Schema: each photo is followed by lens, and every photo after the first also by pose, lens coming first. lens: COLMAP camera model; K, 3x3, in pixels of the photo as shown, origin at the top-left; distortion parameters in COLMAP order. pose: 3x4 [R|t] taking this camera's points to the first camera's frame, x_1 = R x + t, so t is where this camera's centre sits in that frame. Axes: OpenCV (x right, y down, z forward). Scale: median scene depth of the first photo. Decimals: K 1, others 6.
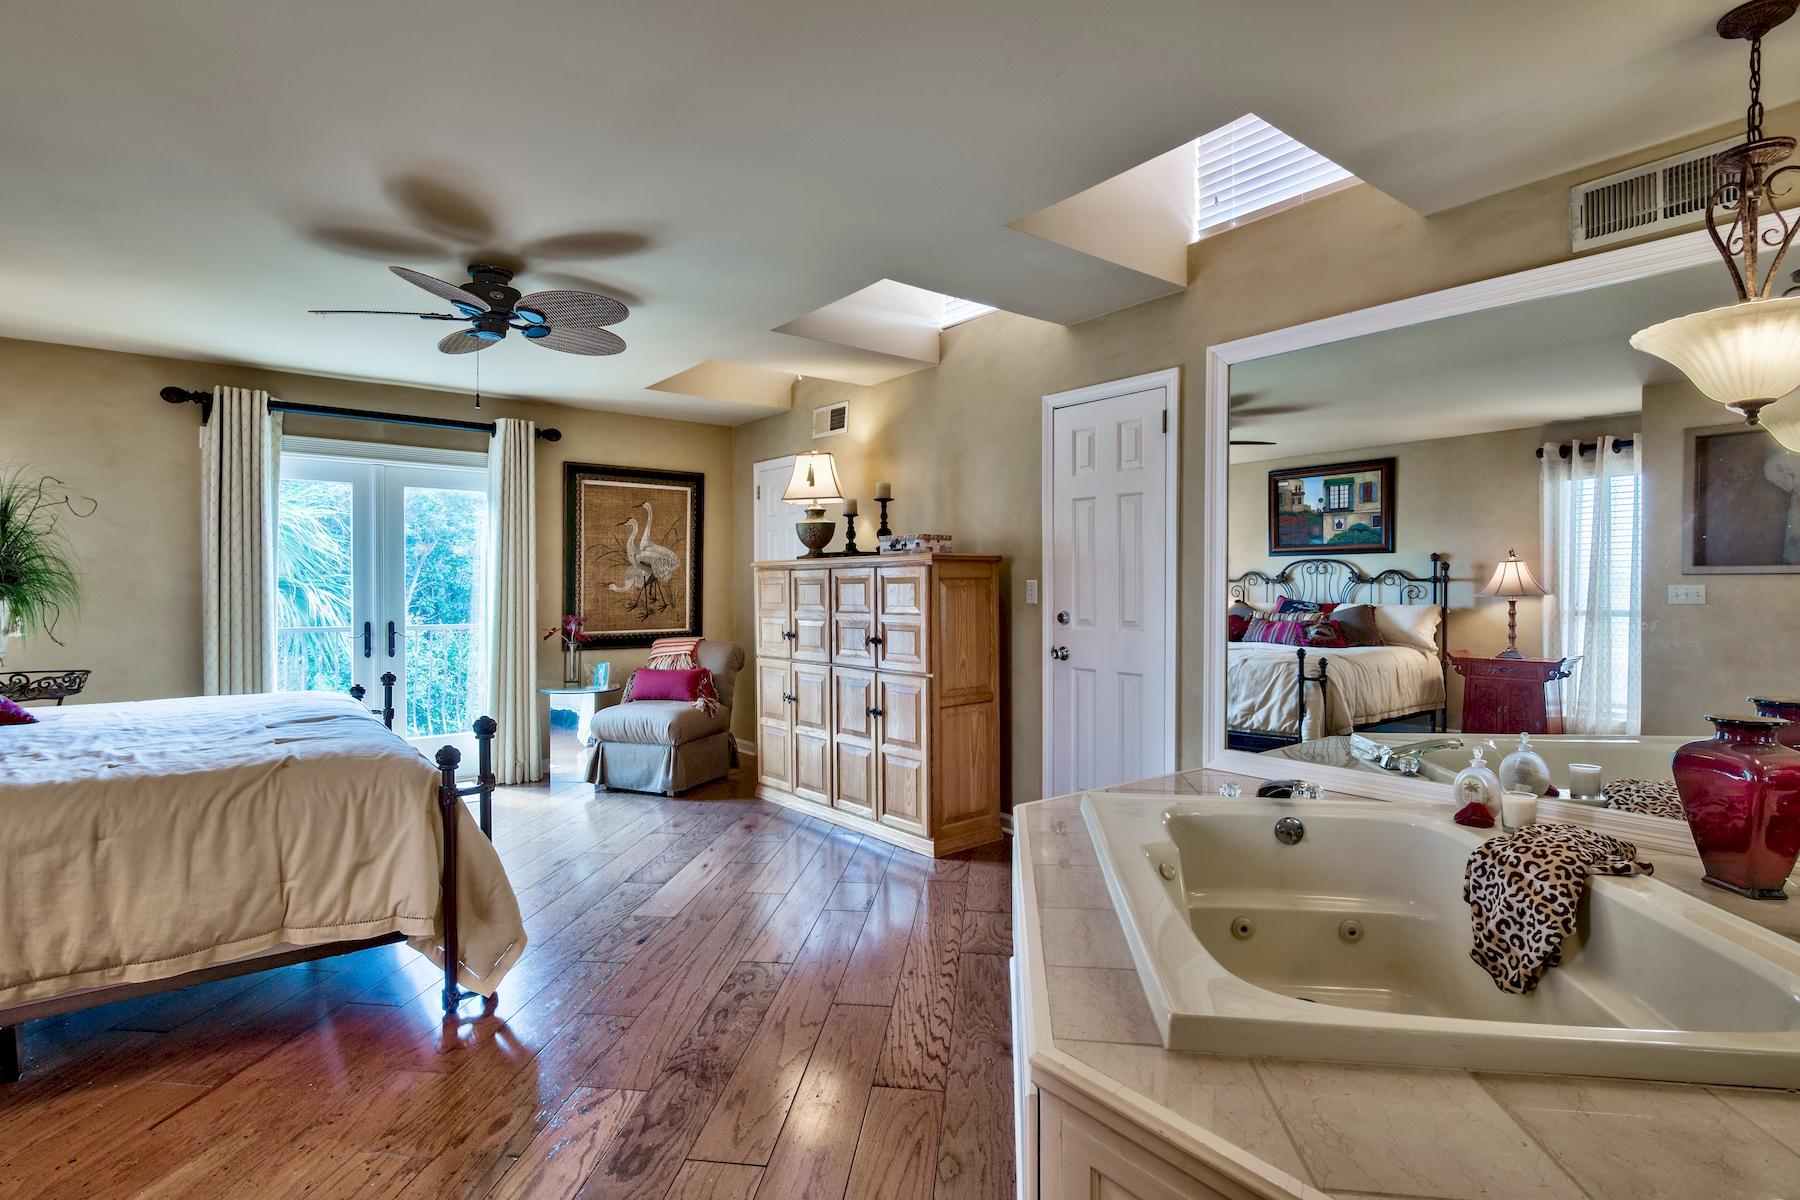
lens RADIAL K [[885.6, 0, 900.0], [0, 885.6, 600.0], [0, 0, 1]] dist [-0.000267, -0.000025]
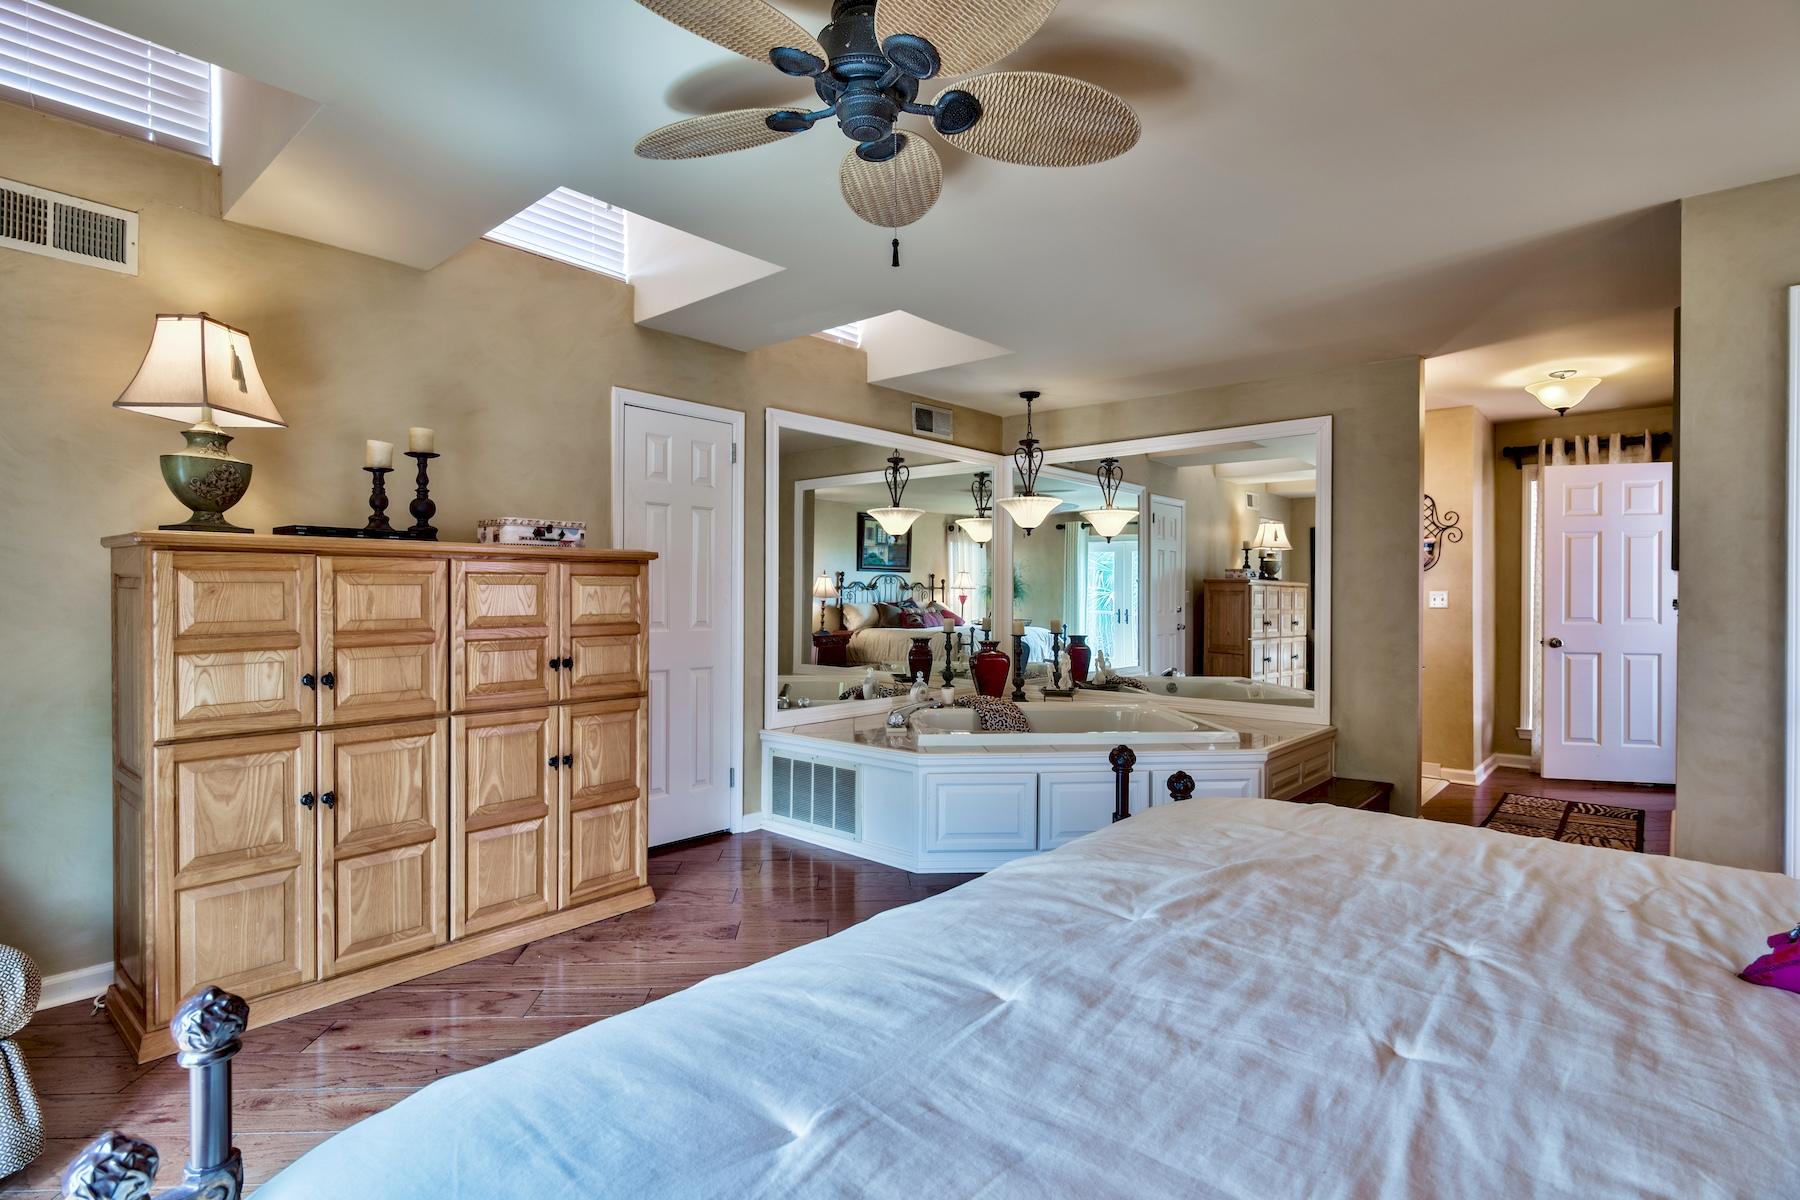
lens RADIAL K [[885.6, 0, 900.0], [0, 885.6, 600.0], [0, 0, 1]] dist [-0.000267, -0.000025]
pose [[-0.188049, -0.011468, 0.982093, -0.726542], [0.010489, 0.999851, 0.013684, -0.011618], [-0.982104, 0.012875, -0.187901, 0.778052]]
